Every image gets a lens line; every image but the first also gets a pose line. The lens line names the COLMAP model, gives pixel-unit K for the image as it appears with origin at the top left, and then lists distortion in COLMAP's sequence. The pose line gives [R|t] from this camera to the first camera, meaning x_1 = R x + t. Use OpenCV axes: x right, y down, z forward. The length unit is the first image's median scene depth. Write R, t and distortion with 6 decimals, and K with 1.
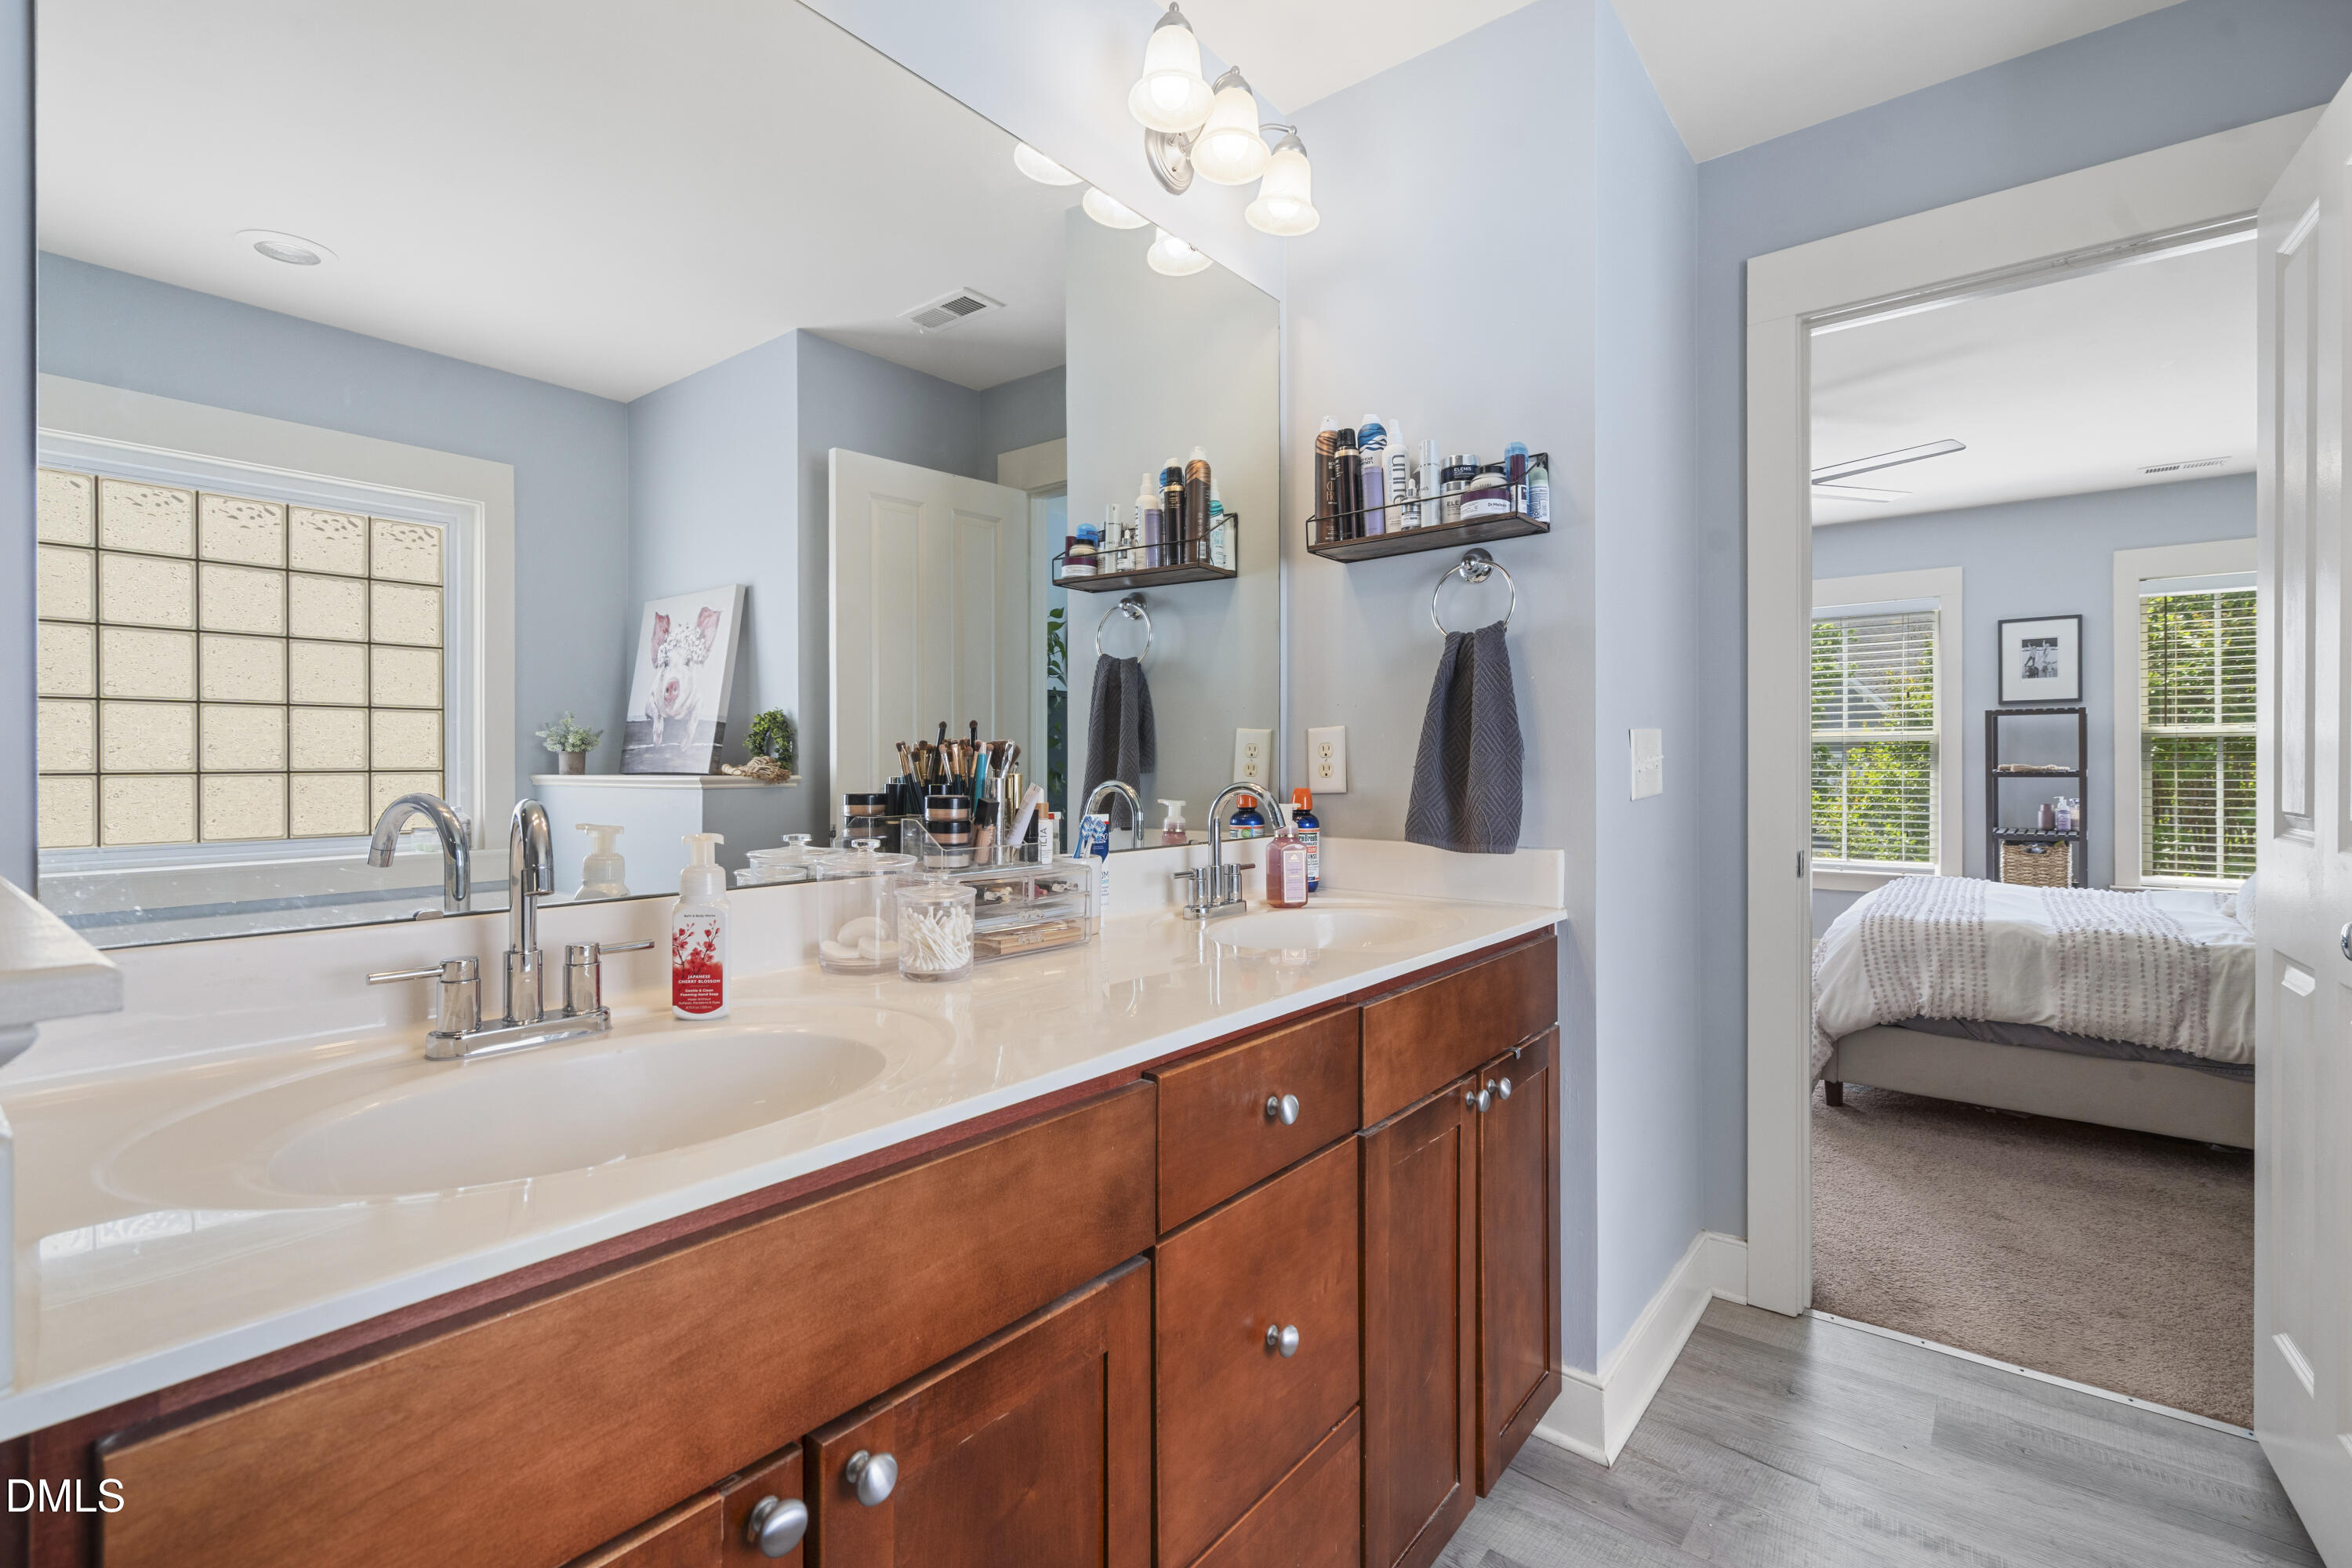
lens RADIAL K [[1068.9, 0, 1173.2], [0, 1068.9, 773.8], [0, 0, 1]] dist [-0.000671, 0.000248]
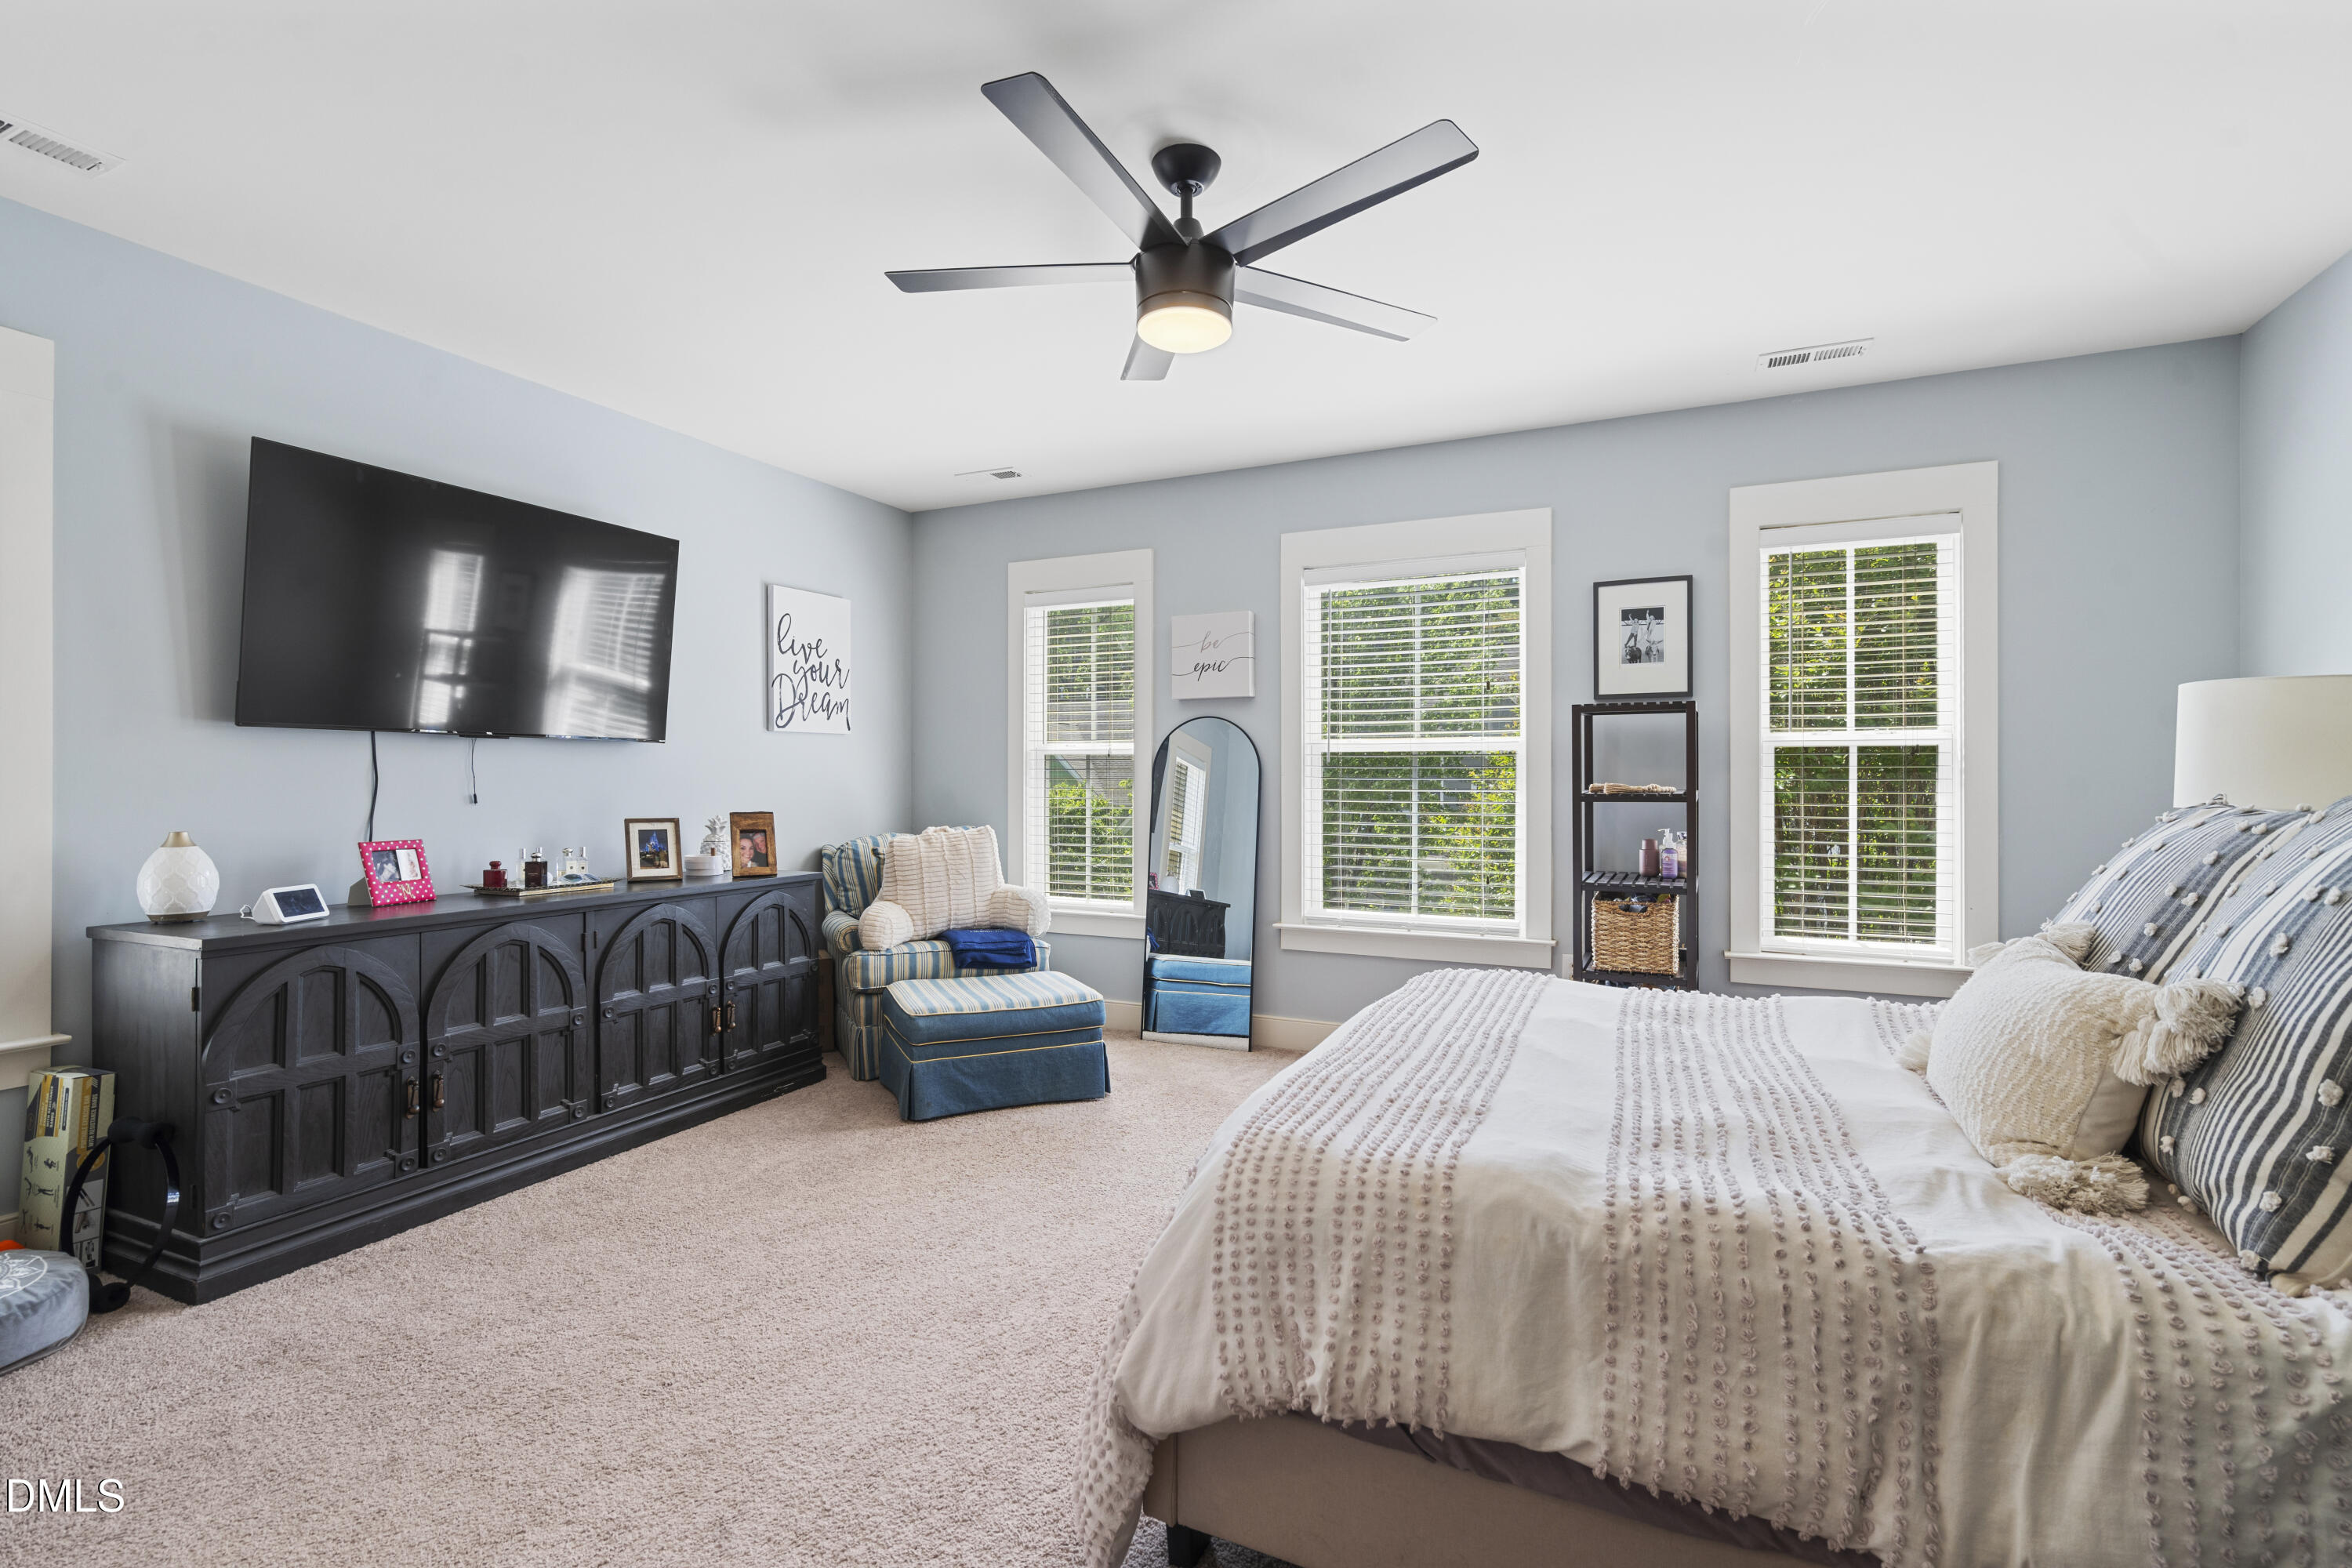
lens RADIAL K [[1068.9, 0, 1177.5], [0, 1068.9, 787.9], [0, 0, 1]] dist [-0.000671, 0.000248]
pose [[0.970533, 0.002649, 0.240955, 0.507633], [-0.002053, 0.999994, -0.002725, -0.004917], [-0.240961, 0.002150, 0.970532, 0.573601]]
